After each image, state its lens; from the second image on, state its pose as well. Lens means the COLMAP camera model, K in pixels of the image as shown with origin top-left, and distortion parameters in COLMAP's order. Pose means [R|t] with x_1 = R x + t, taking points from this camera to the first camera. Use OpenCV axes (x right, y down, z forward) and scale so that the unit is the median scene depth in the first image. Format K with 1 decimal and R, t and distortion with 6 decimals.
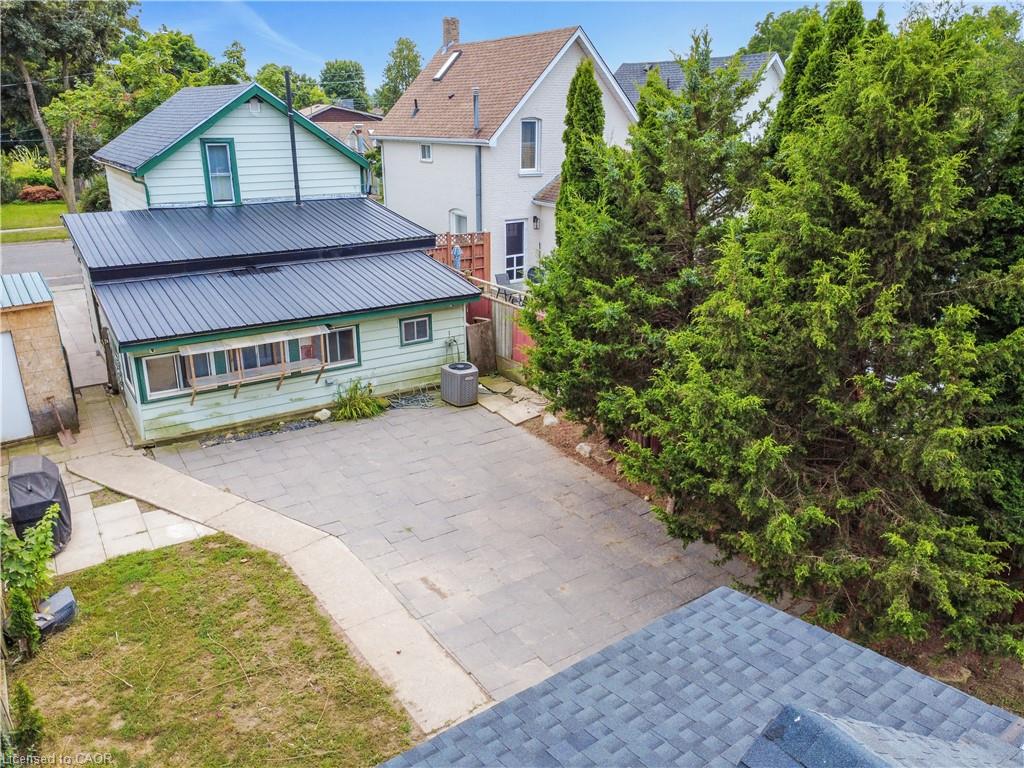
lens RADIAL K [[770.5, 0, 512.0], [0, 770.5, 384.0], [0, 0, 1]] dist [-0.000050, -0.002747]
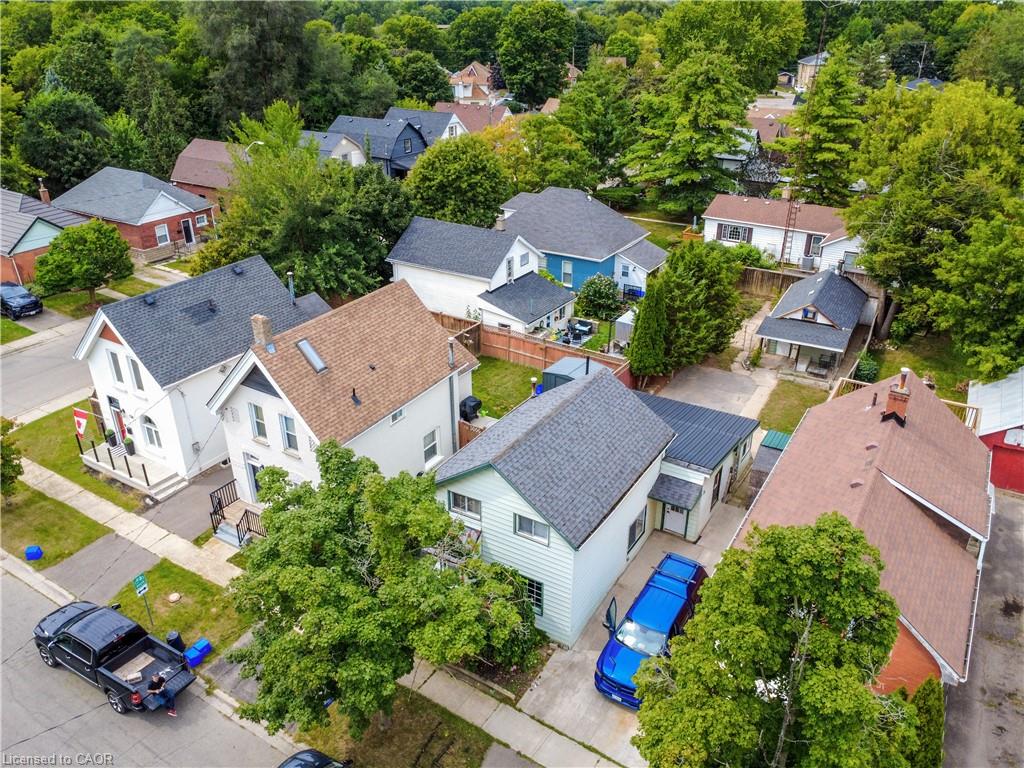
lens RADIAL K [[770.5, 0, 512.0], [0, 770.5, 384.0], [0, 0, 1]] dist [-0.000050, -0.002747]
pose [[-0.415581, -0.406488, 0.813671, -2.372136], [0.308836, 0.778370, 0.546590, -1.969293], [-0.855519, 0.478443, -0.197937, 2.292137]]
